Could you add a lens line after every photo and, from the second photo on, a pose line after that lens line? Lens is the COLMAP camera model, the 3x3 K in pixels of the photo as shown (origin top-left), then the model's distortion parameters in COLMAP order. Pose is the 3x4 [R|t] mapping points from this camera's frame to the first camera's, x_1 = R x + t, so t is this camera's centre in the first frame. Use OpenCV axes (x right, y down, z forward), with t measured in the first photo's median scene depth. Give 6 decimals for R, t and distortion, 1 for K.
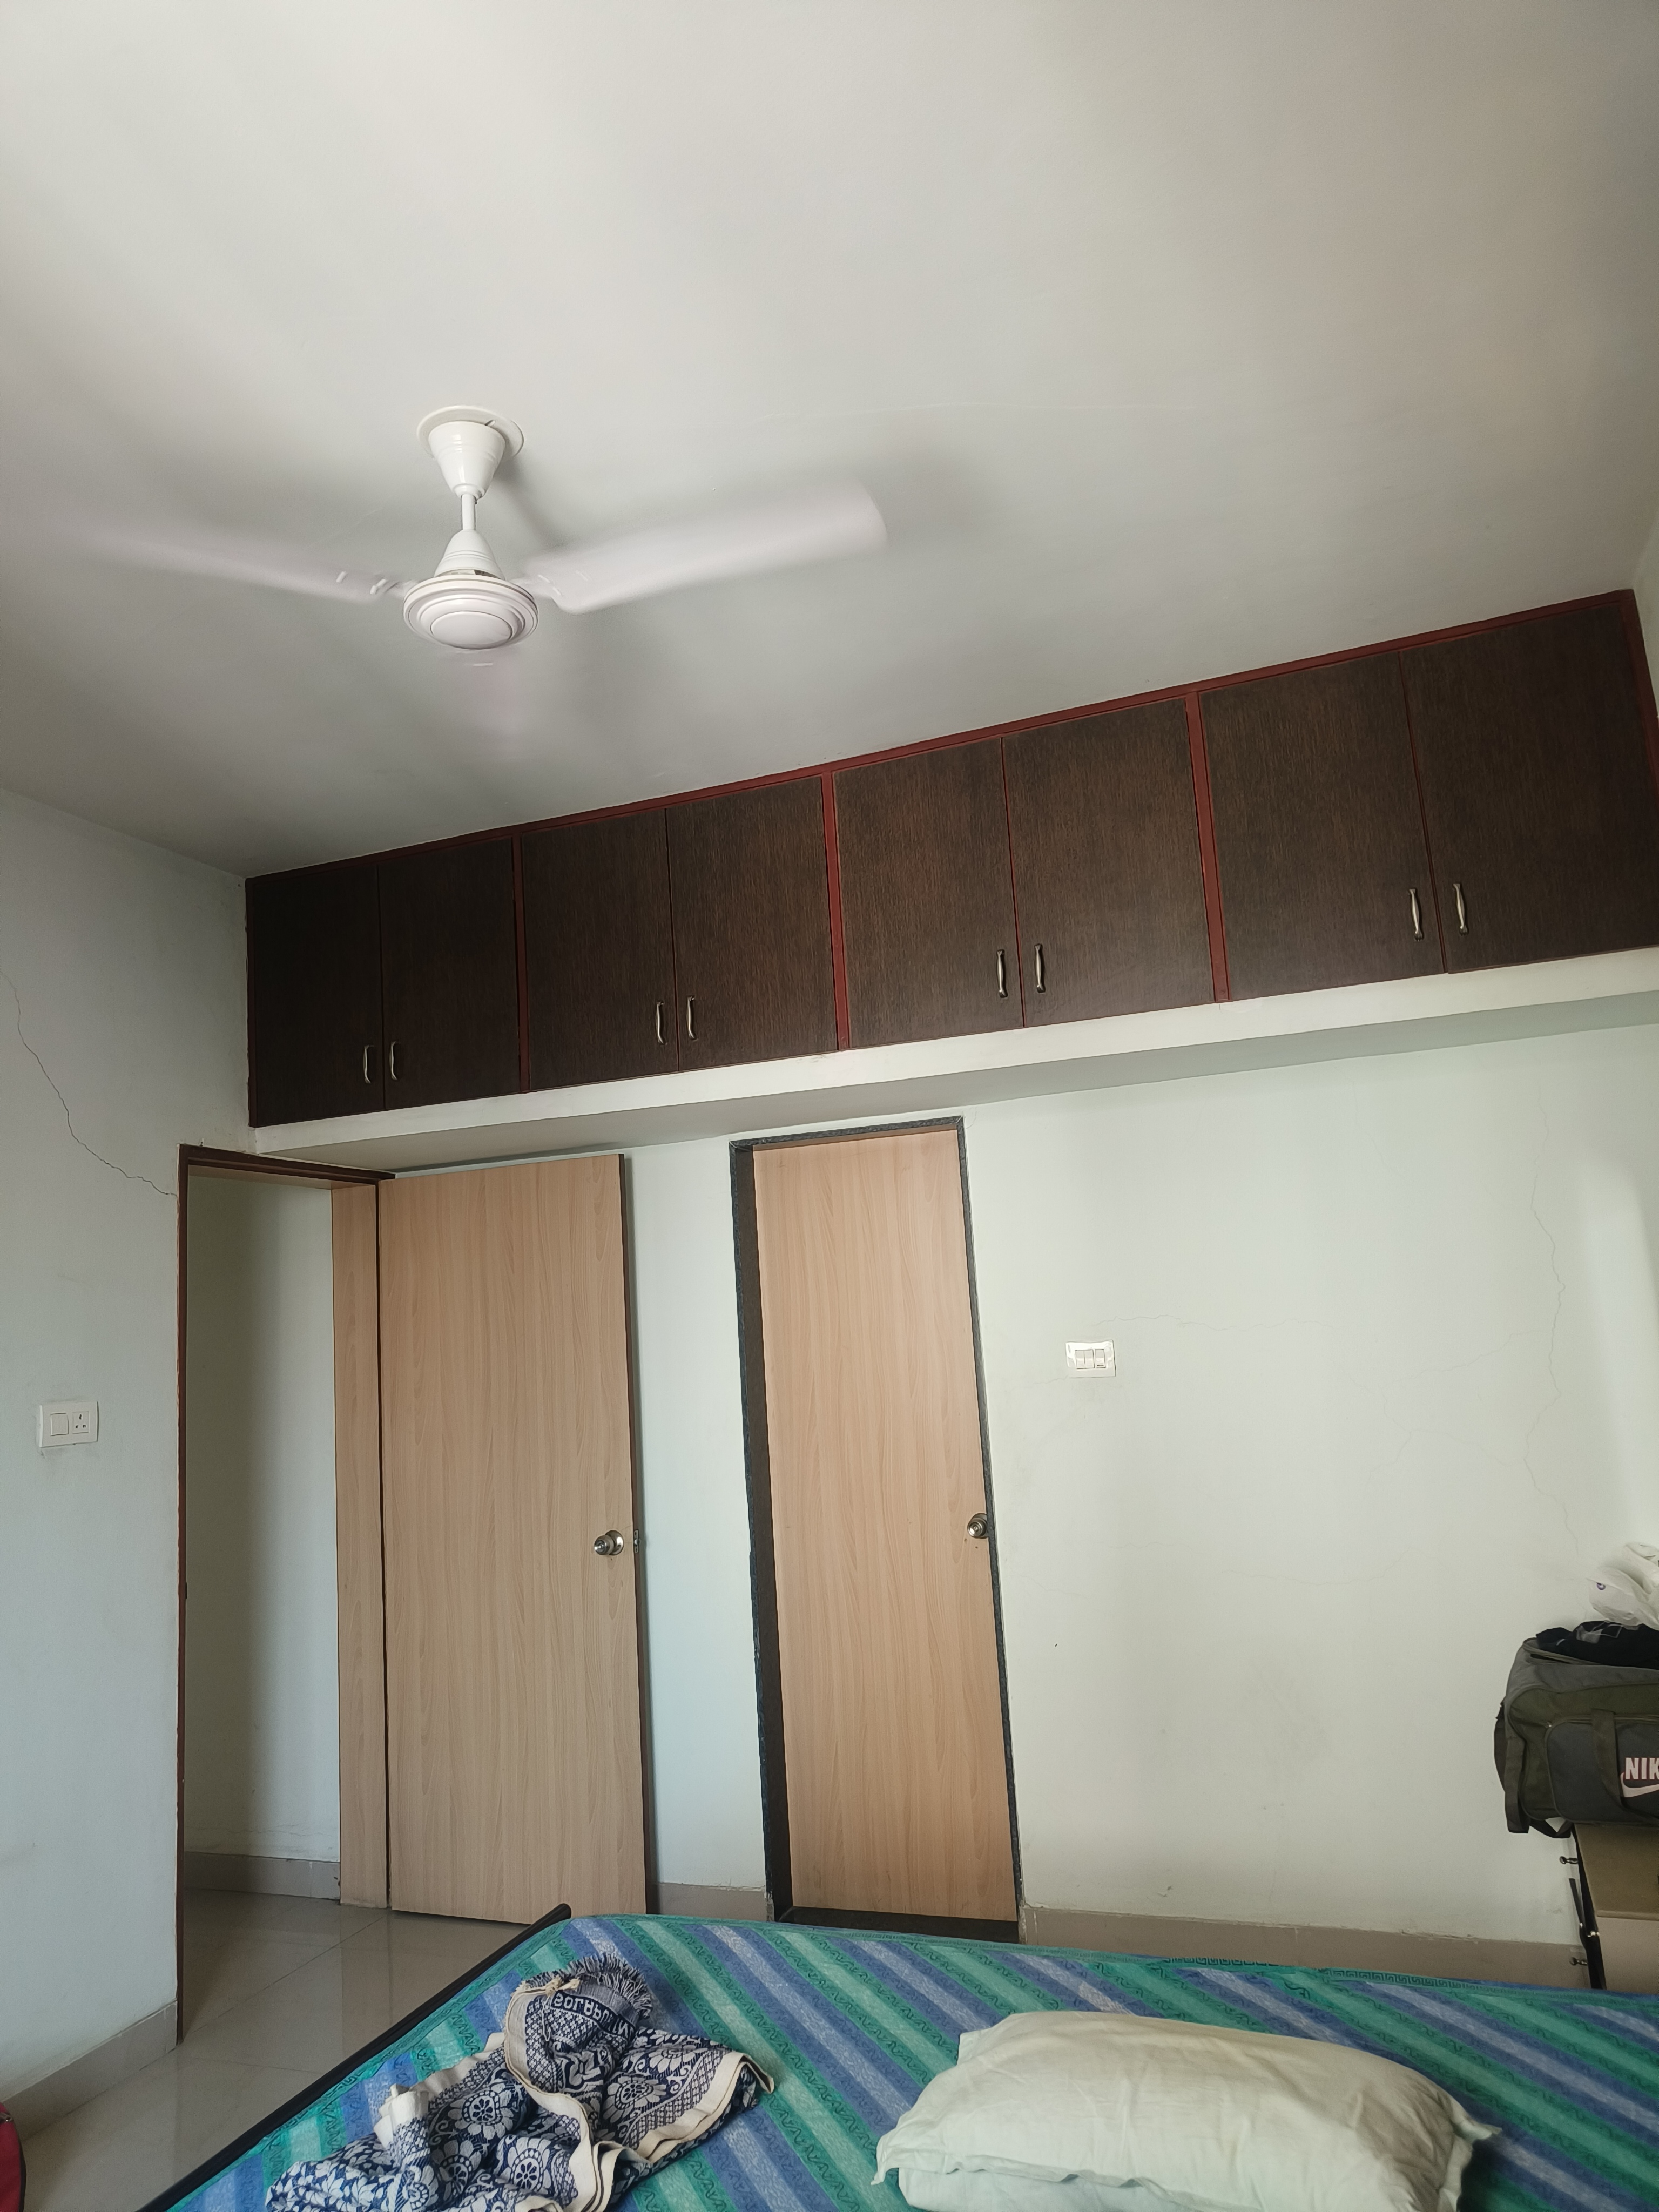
lens RADIAL K [[1558.8, 0, 822.7], [0, 1558.8, 1064.9], [0, 0, 1]] dist [0.006019, 0.005032]
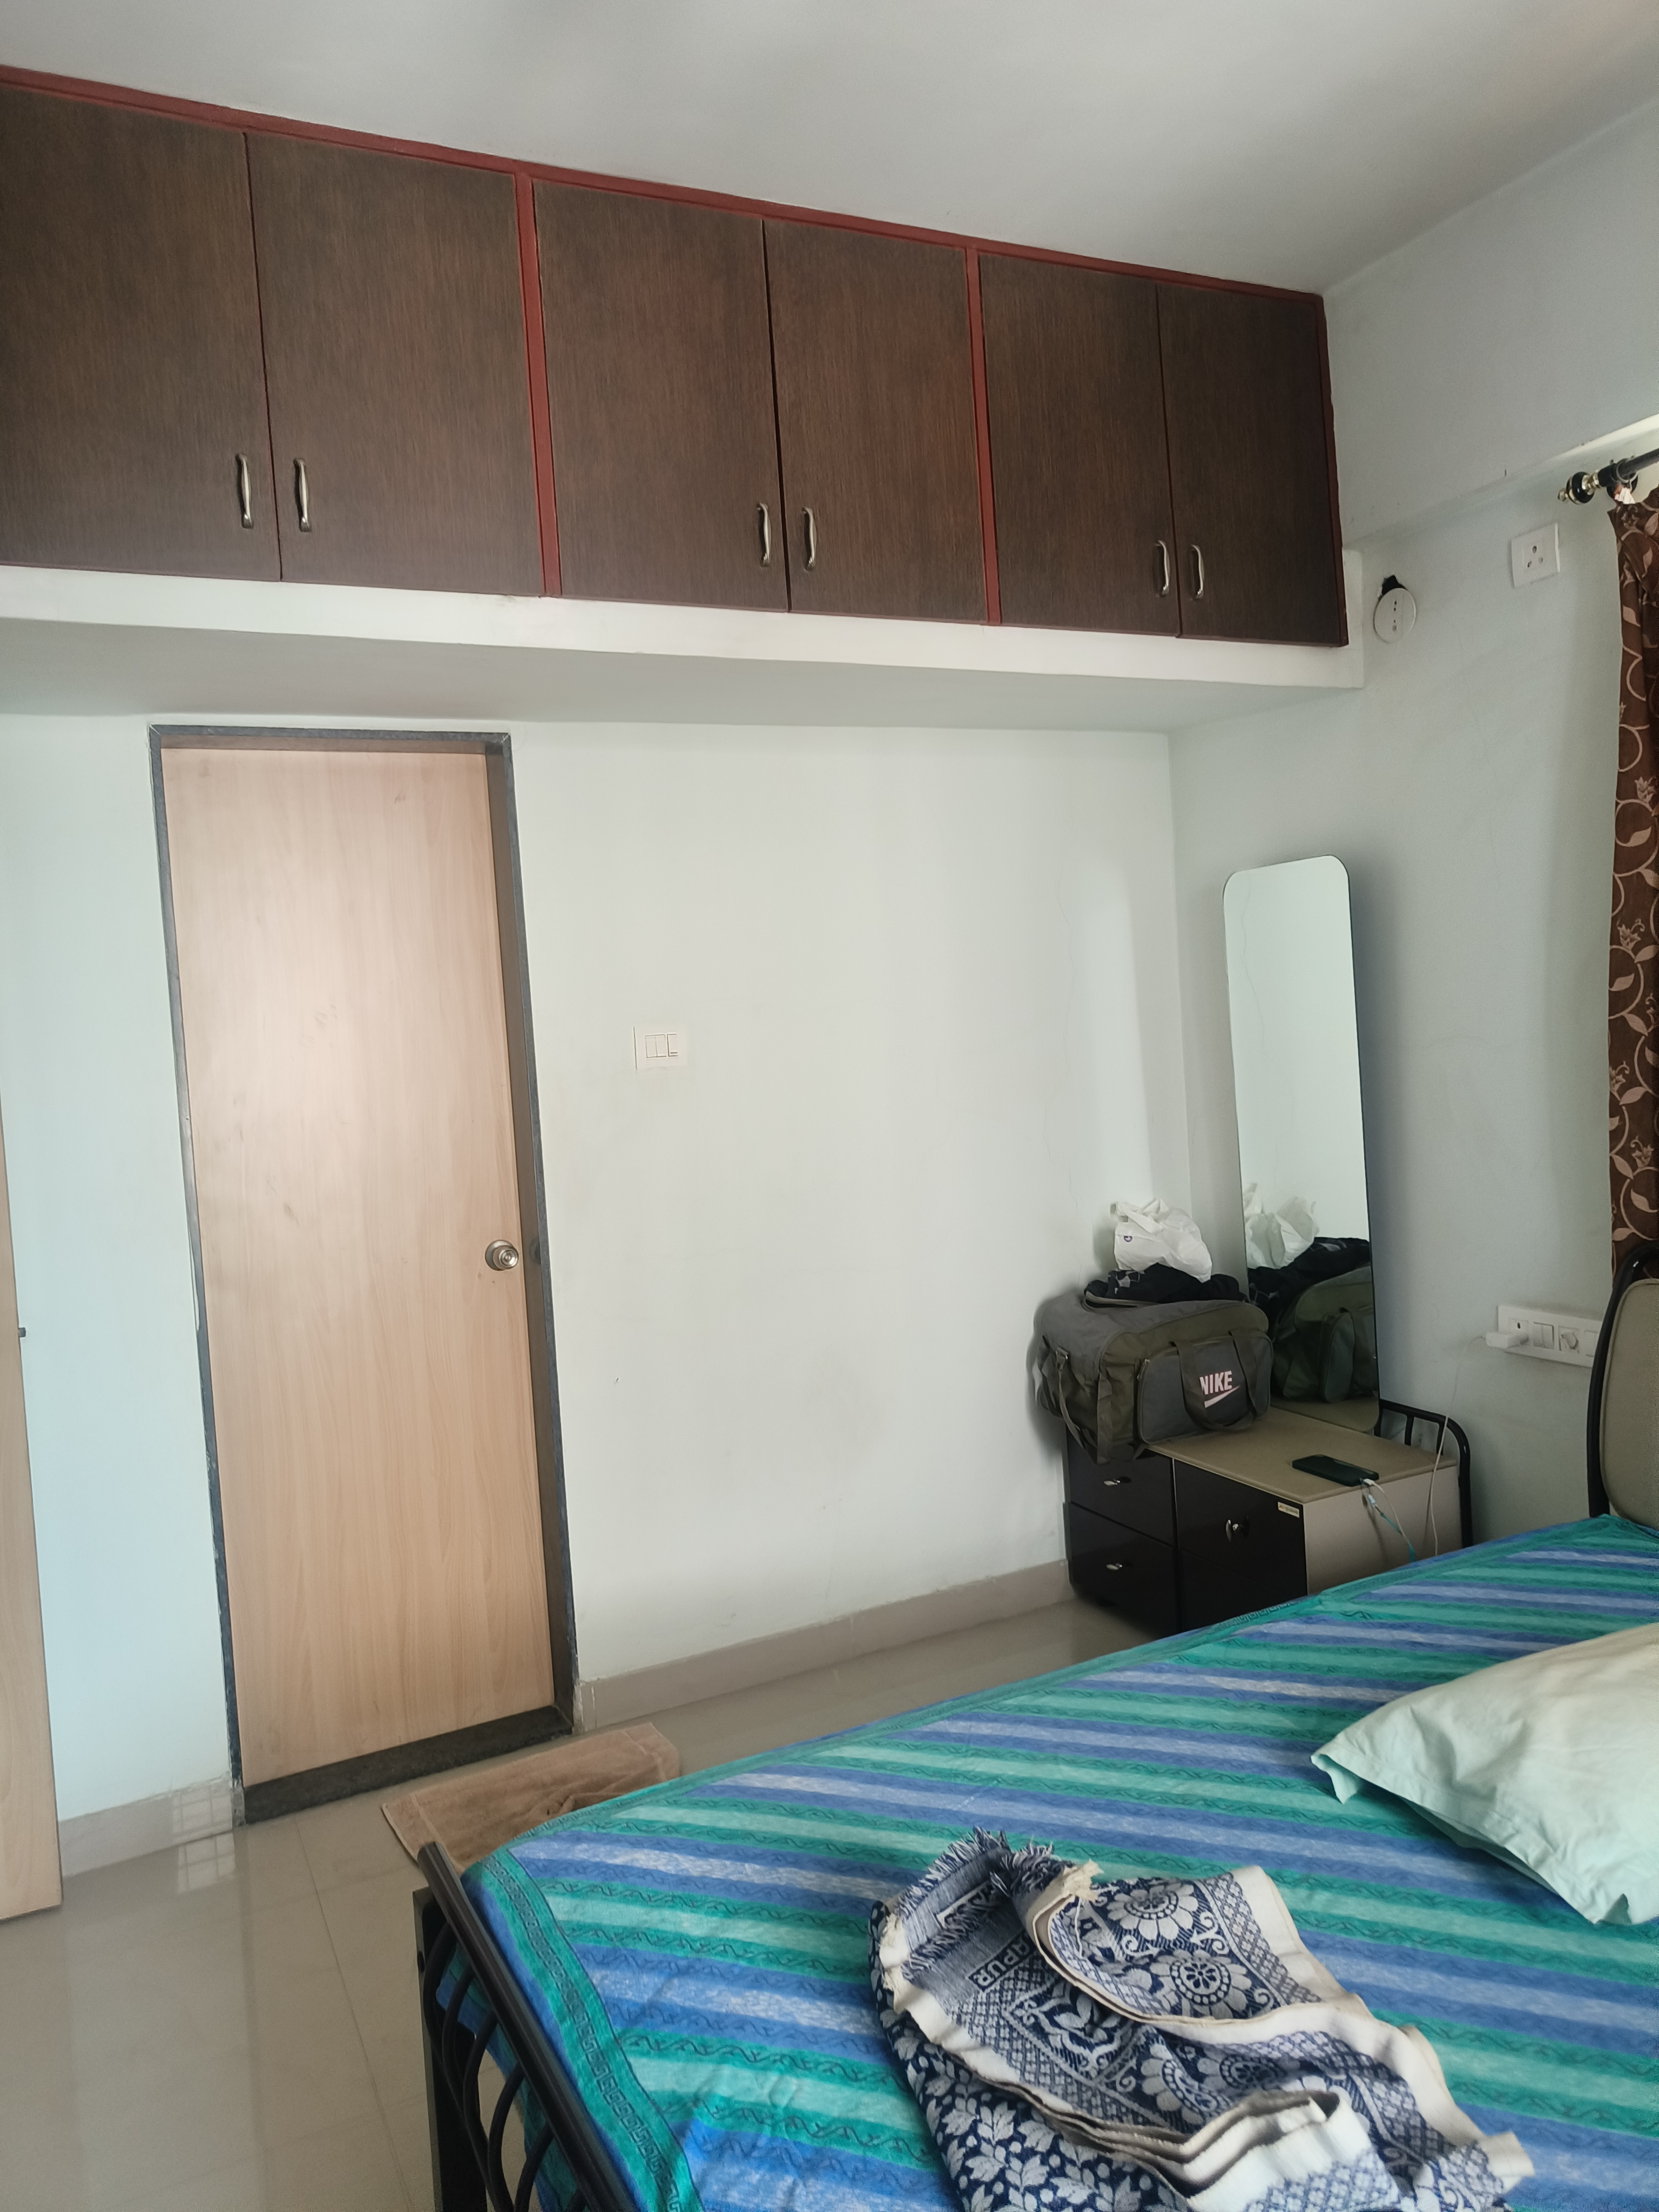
lens RADIAL K [[1558.8, 0, 822.7], [0, 1558.8, 1064.9], [0, 0, 1]] dist [0.006019, 0.005032]
pose [[0.687871, -0.005441, 0.725812, -0.392132], [-0.095687, 0.990565, 0.098111, 0.112443], [-0.719498, -0.136938, 0.680861, 0.379390]]
